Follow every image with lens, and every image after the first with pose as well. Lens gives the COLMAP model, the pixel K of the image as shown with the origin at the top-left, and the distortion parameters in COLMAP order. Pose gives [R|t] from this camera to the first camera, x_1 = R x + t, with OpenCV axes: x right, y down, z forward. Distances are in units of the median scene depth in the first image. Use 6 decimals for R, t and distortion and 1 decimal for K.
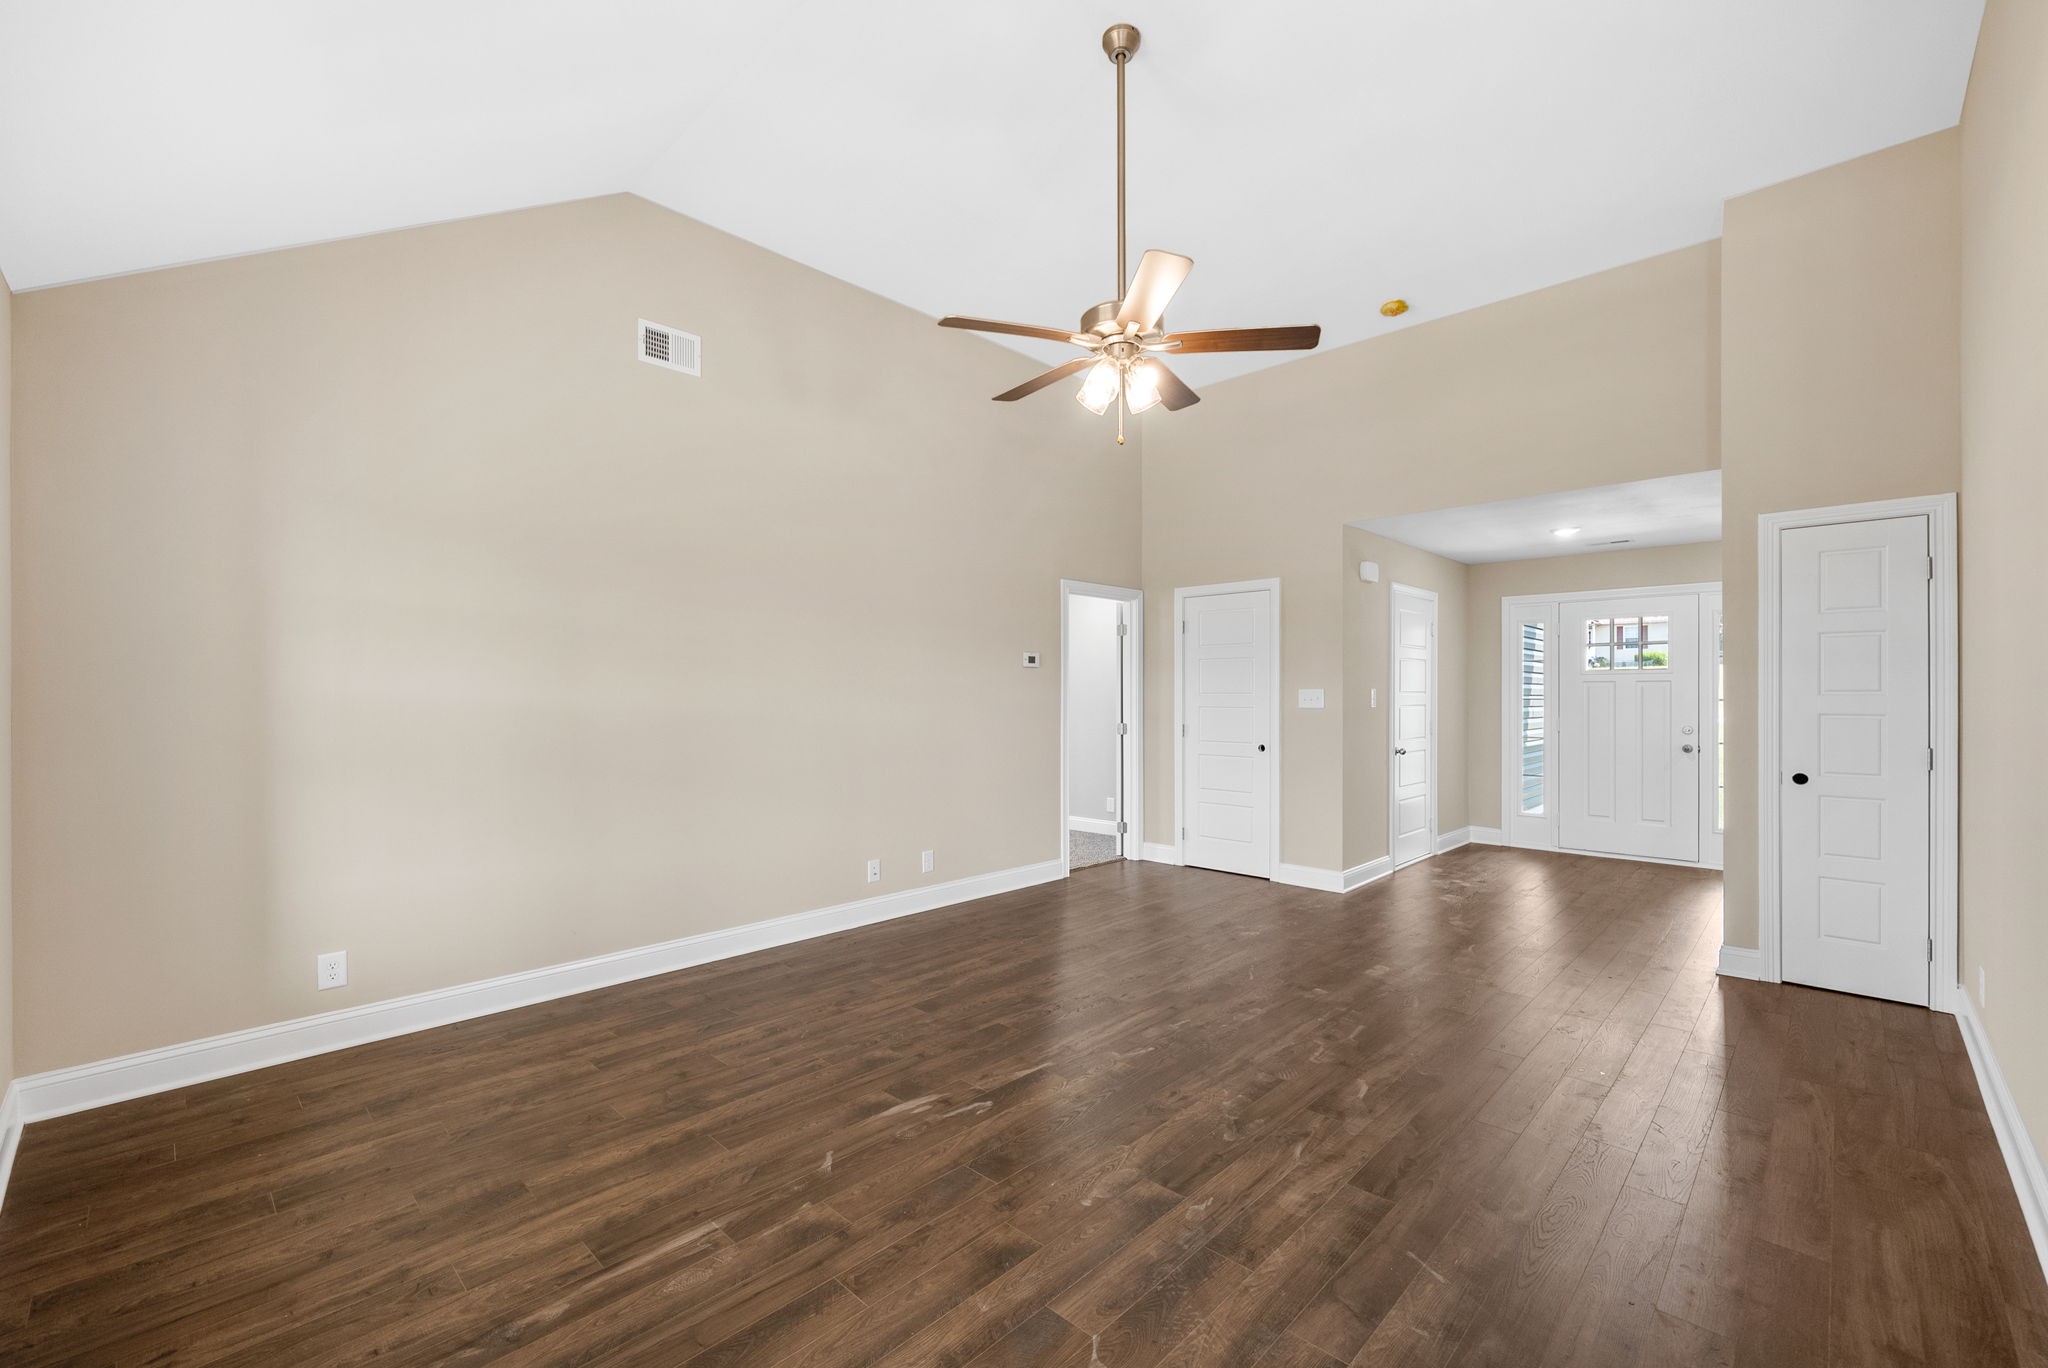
lens RADIAL K [[847.1, 0, 994.1], [0, 847.1, 701.1], [0, 0, 1]] dist [-0.004712, 0.000737]
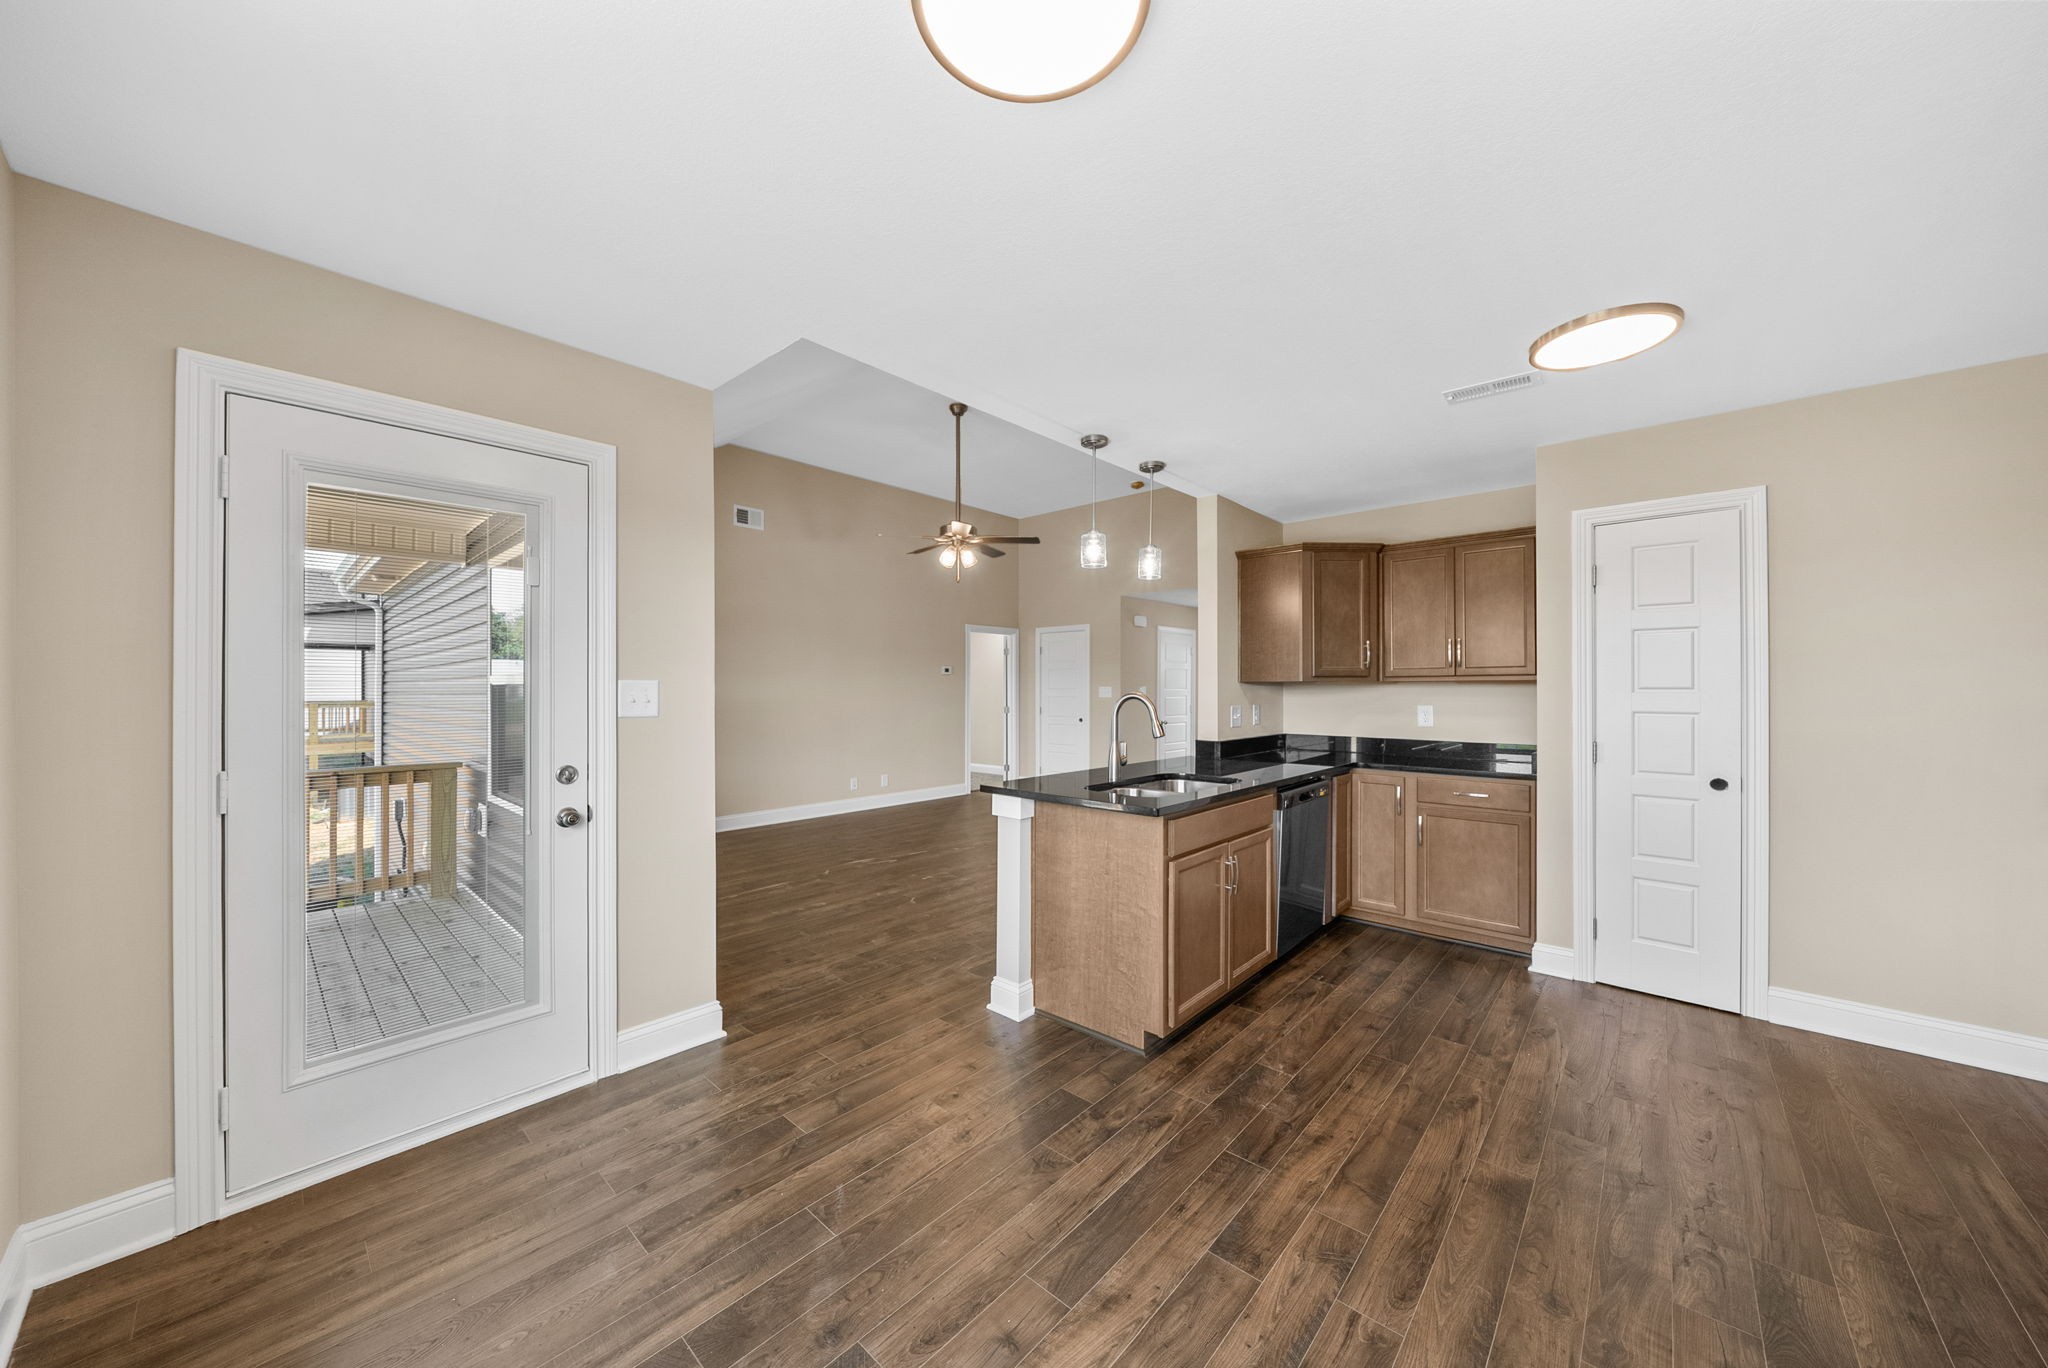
lens RADIAL K [[702.0, 0, 1001.7], [0, 702.0, 686.8], [0, 0, 1]] dist [-0.006948, 0.000072]
pose [[0.999364, 0.002425, 0.035584, 0.176184], [-0.002119, 0.999960, -0.008661, -0.002015], [-0.035603, 0.008580, 0.999329, -0.796266]]
